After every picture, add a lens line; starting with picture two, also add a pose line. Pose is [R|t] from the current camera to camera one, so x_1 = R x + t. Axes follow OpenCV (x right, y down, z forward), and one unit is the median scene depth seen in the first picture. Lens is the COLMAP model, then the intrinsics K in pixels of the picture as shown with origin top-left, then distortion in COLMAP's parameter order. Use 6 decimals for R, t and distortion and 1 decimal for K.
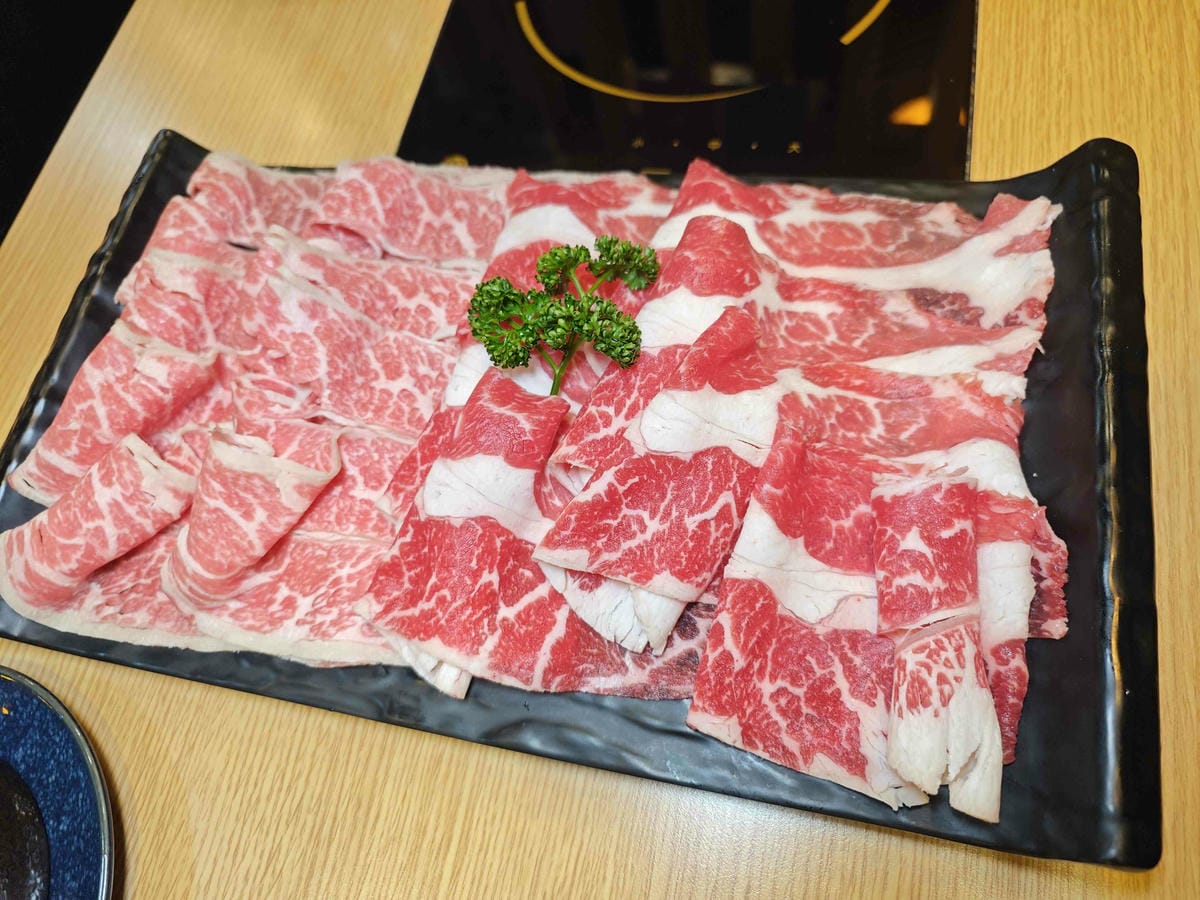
lens RADIAL K [[823.1, 0, 606.4], [0, 823.1, 450.0], [0, 0, 1]] dist [-0.038209, 0.012268]
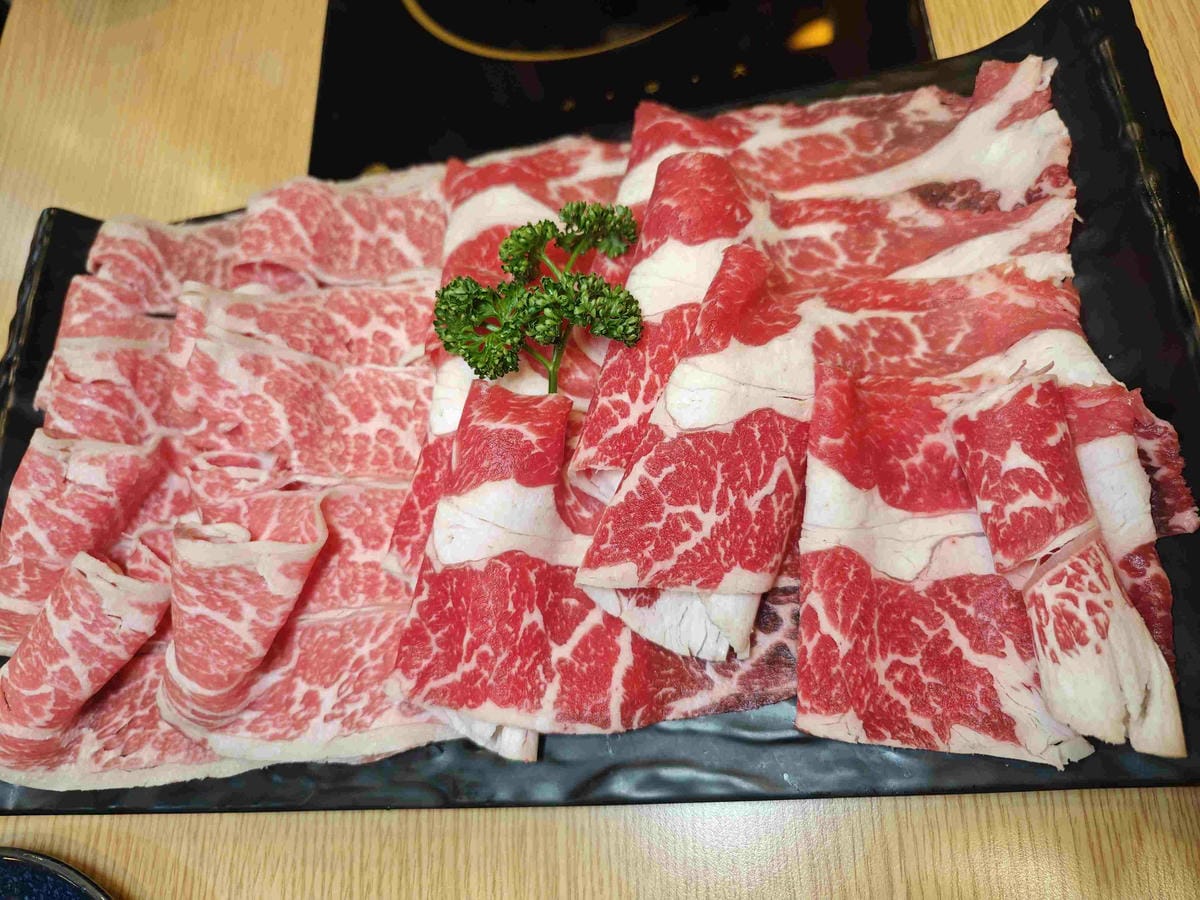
lens RADIAL K [[823.1, 0, 612.4], [0, 823.1, 441.9], [0, 0, 1]] dist [-0.038209, 0.012268]
pose [[0.971663, -0.233476, 0.036877, -0.048761], [0.233370, 0.972361, 0.007229, -0.011087], [-0.037546, 0.001581, 0.999294, 0.132872]]
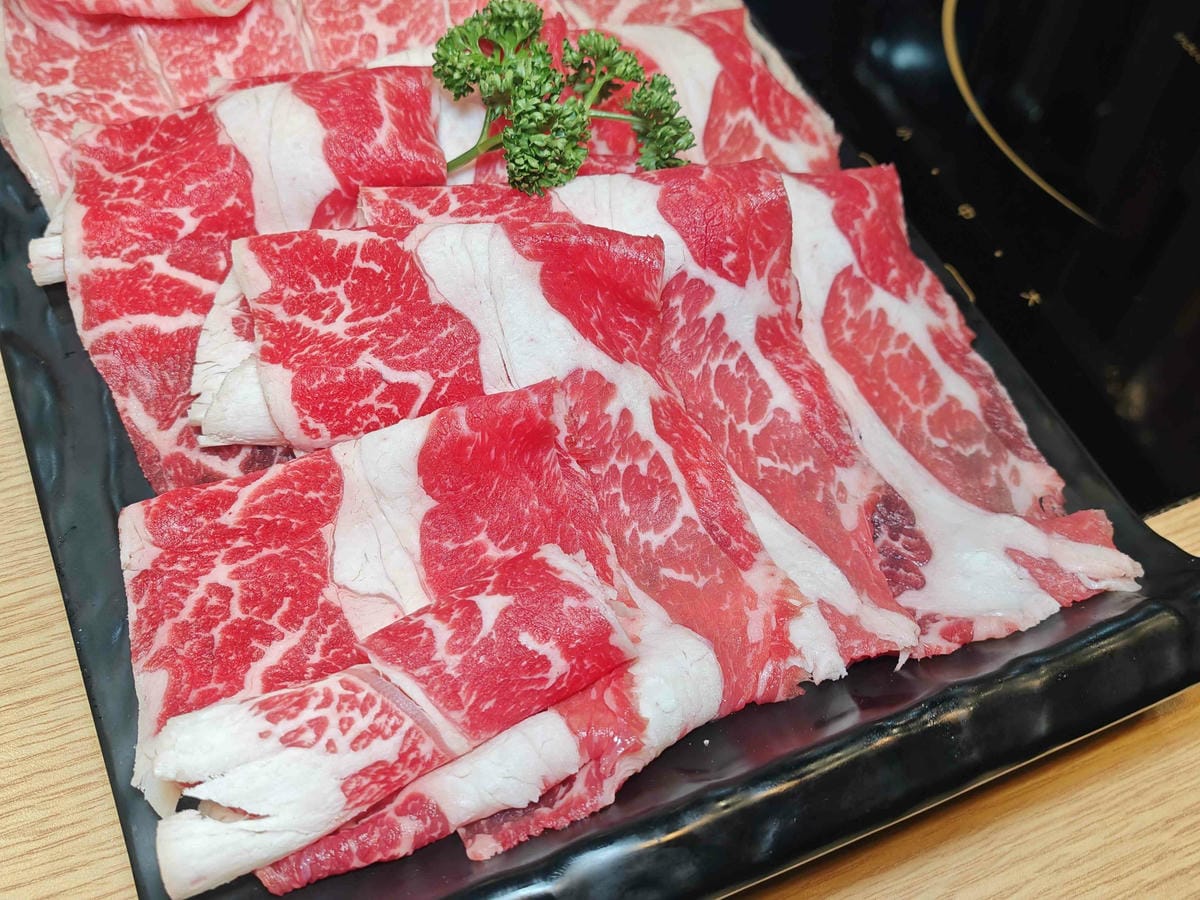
lens RADIAL K [[1320.4, 0, 573.9], [0, 1320.4, 422.6], [0, 0, 1]] dist [-0.006415, 0.000000]
pose [[0.551886, 0.787705, -0.273756, 0.520459], [-0.817915, 0.575303, 0.006478, -0.032220], [0.162595, 0.220334, 0.961777, -0.048959]]
